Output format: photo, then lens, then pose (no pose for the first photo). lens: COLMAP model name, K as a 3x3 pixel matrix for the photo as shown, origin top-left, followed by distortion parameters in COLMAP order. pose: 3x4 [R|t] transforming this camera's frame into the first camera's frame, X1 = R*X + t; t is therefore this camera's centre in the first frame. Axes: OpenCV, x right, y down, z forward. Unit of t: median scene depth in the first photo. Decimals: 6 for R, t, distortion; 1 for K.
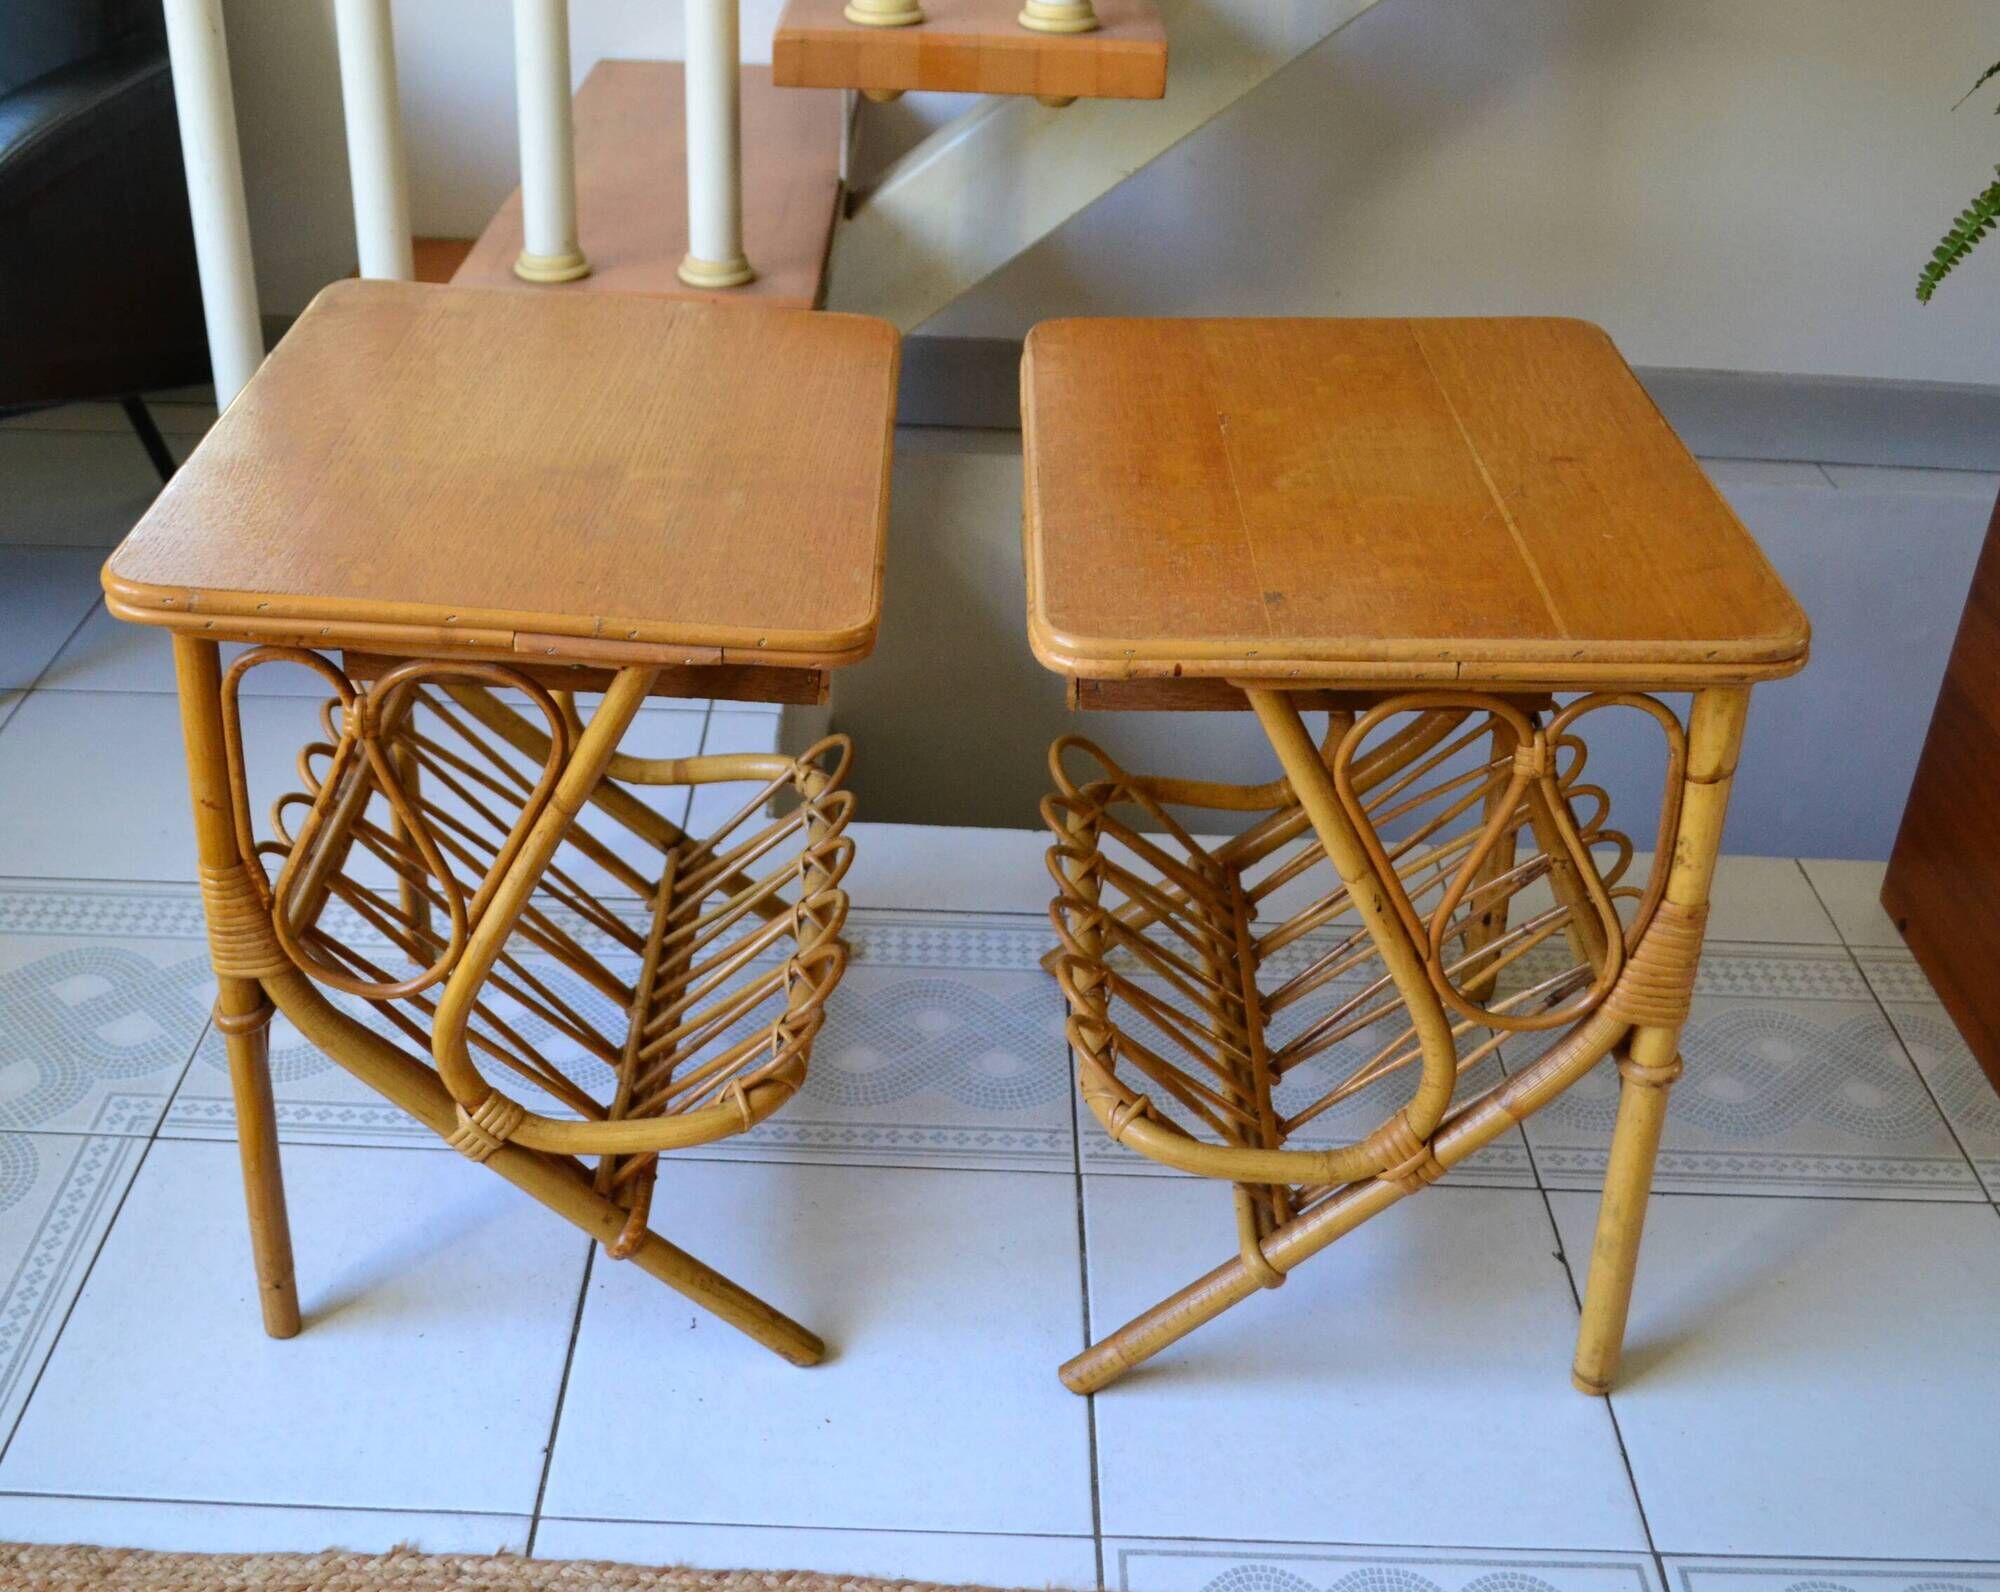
lens RADIAL K [[2237.8, 0, 930.0], [0, 2237.8, 828.4], [0, 0, 1]] dist [-0.062832, 0.000000]
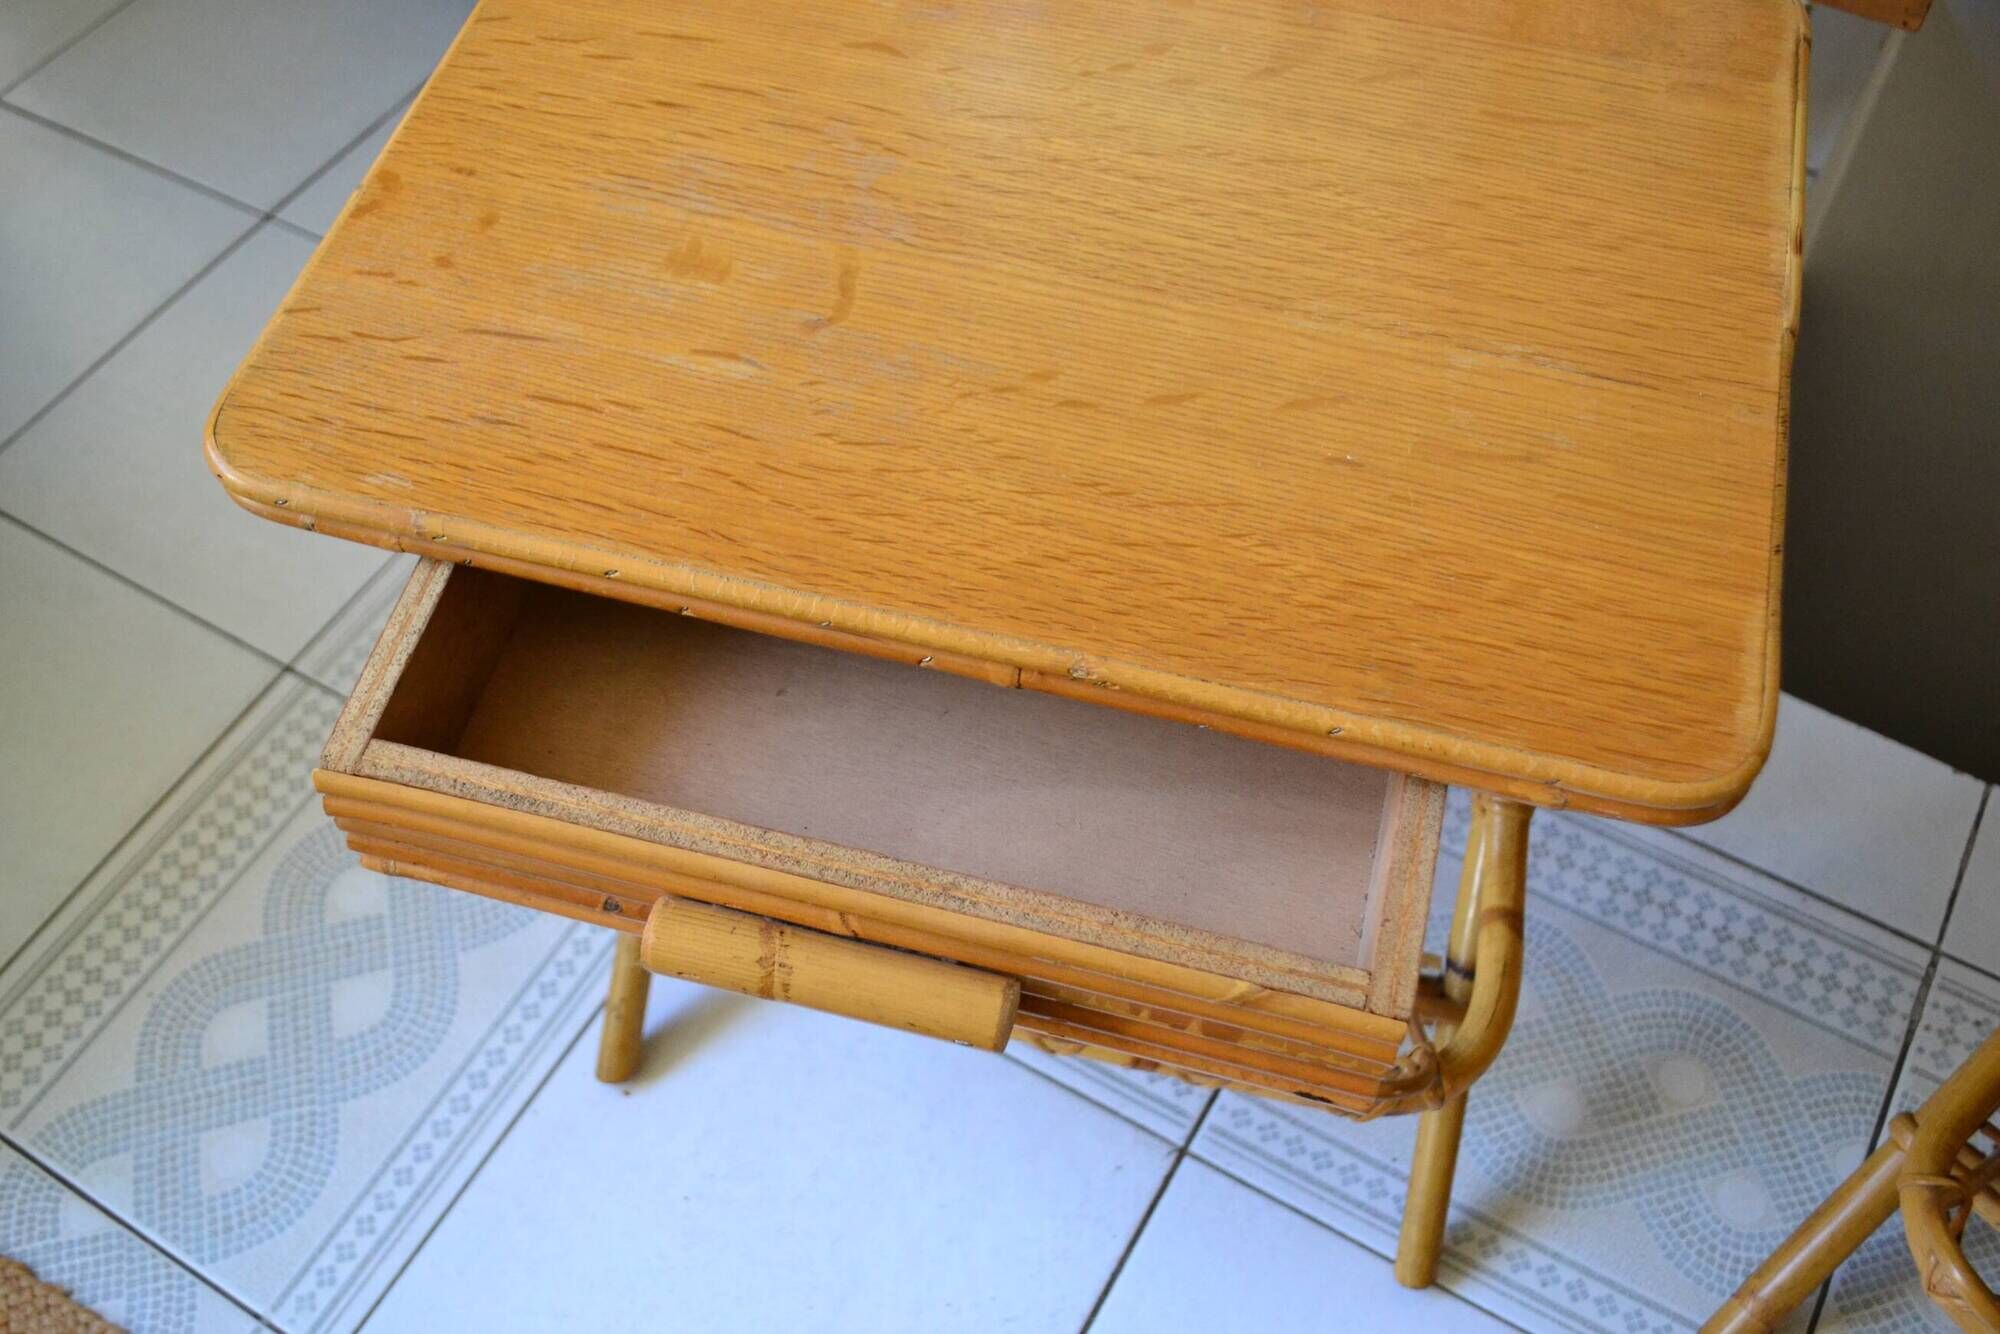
lens RADIAL K [[1839.4, 0, 1022.6], [0, 1839.4, 637.9], [0, 0, 1]] dist [-0.064175, 0.000000]
pose [[0.873432, 0.372501, -0.313624, -0.057714], [-0.221296, 0.877356, 0.425763, -0.258959], [0.433757, -0.302471, 0.848744, 0.482293]]
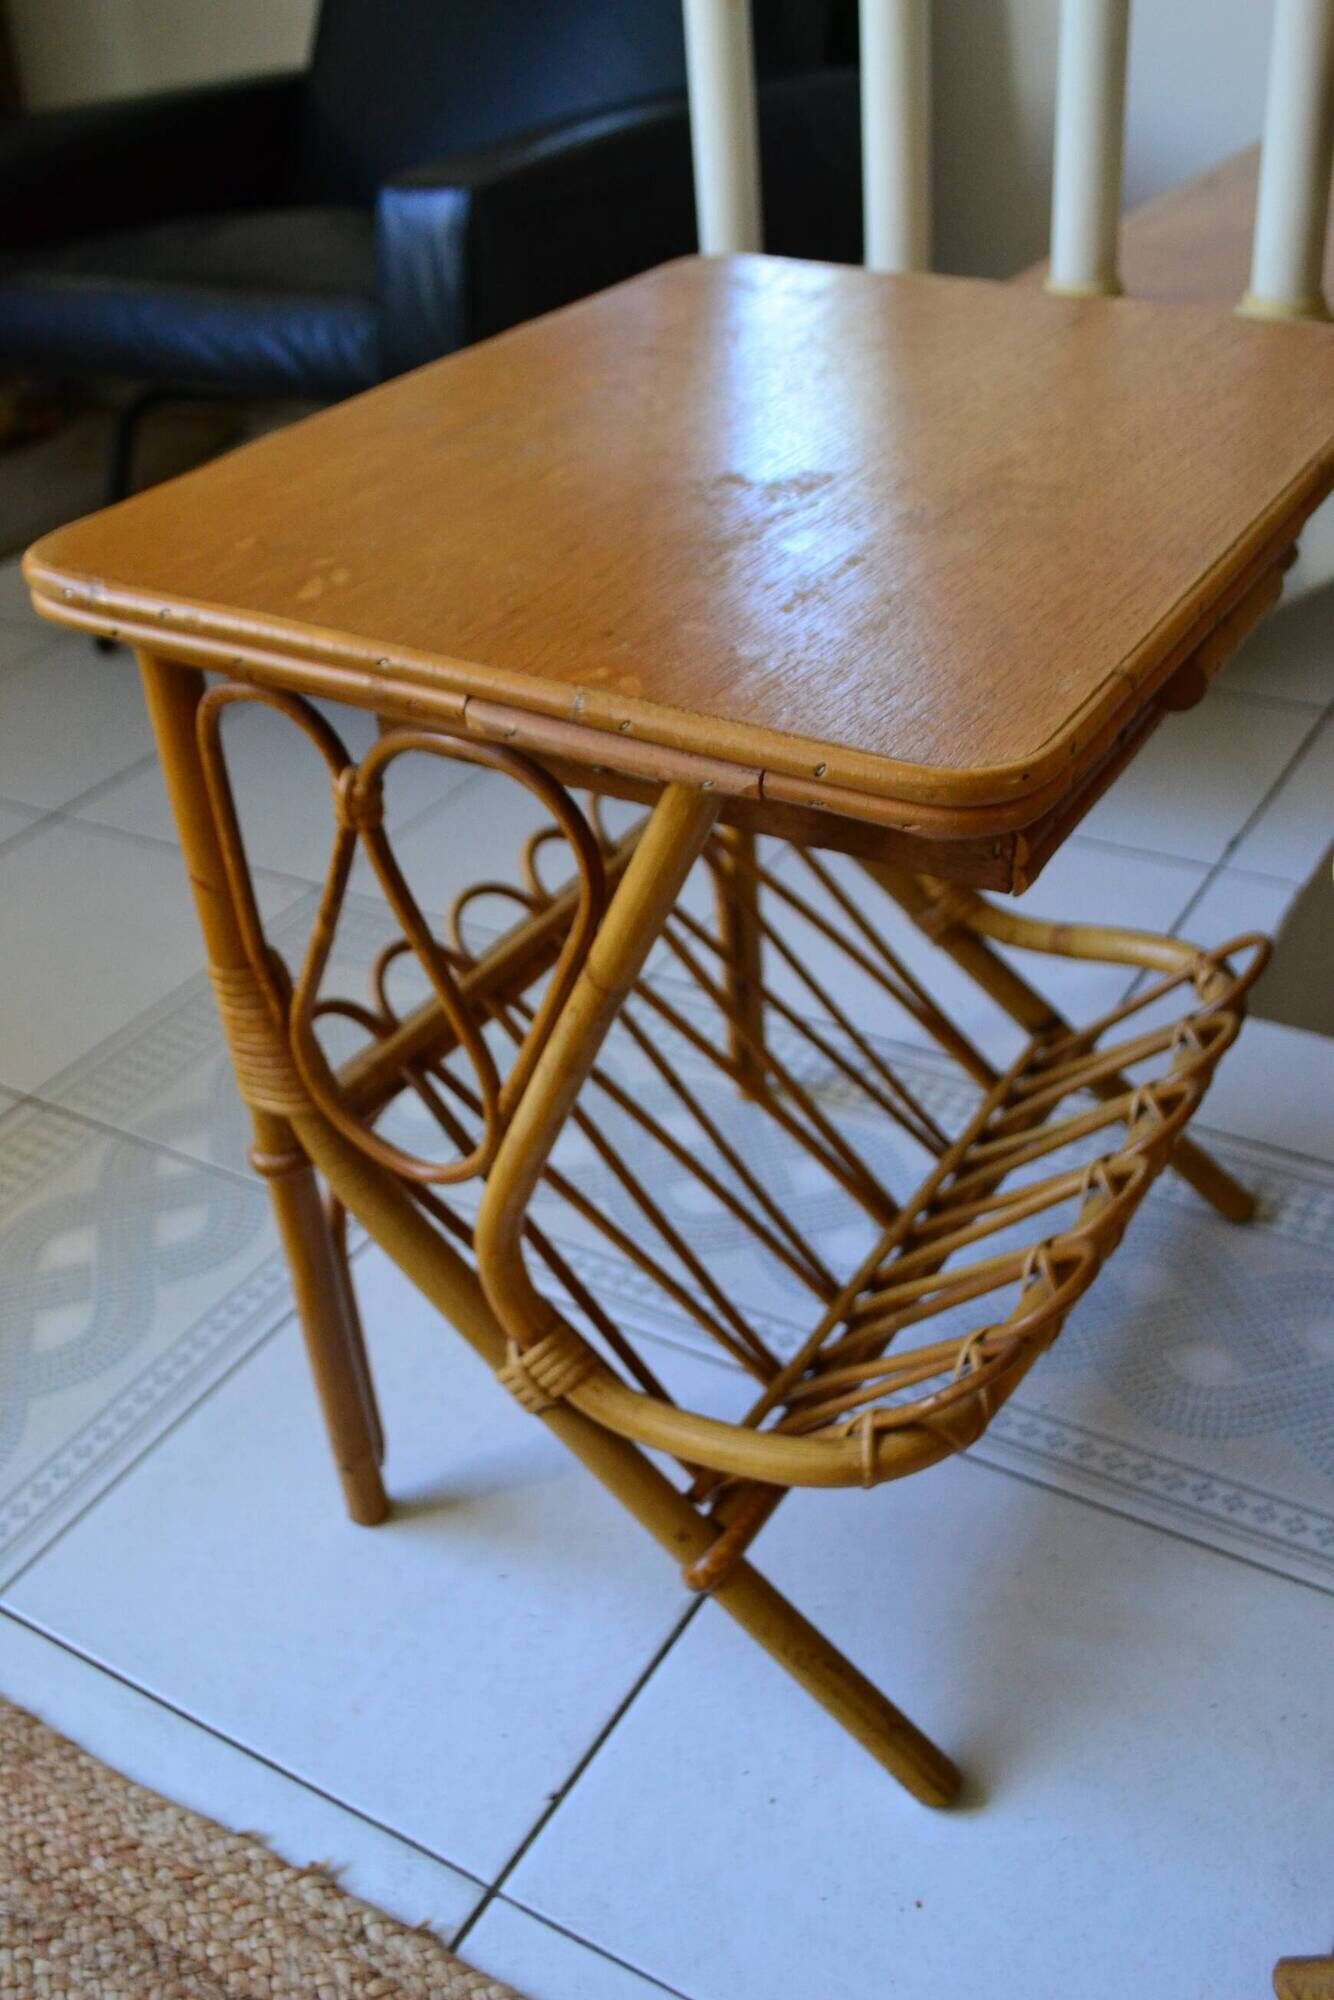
lens RADIAL K [[1839.4, 0, 698.9], [0, 1839.4, 1016.3], [0, 0, 1]] dist [-0.064175, 0.000000]
pose [[0.858922, 0.205365, -0.469124, 0.088230], [-0.177135, 0.978665, 0.104106, -0.045278], [0.480495, -0.006321, 0.876975, 0.402534]]
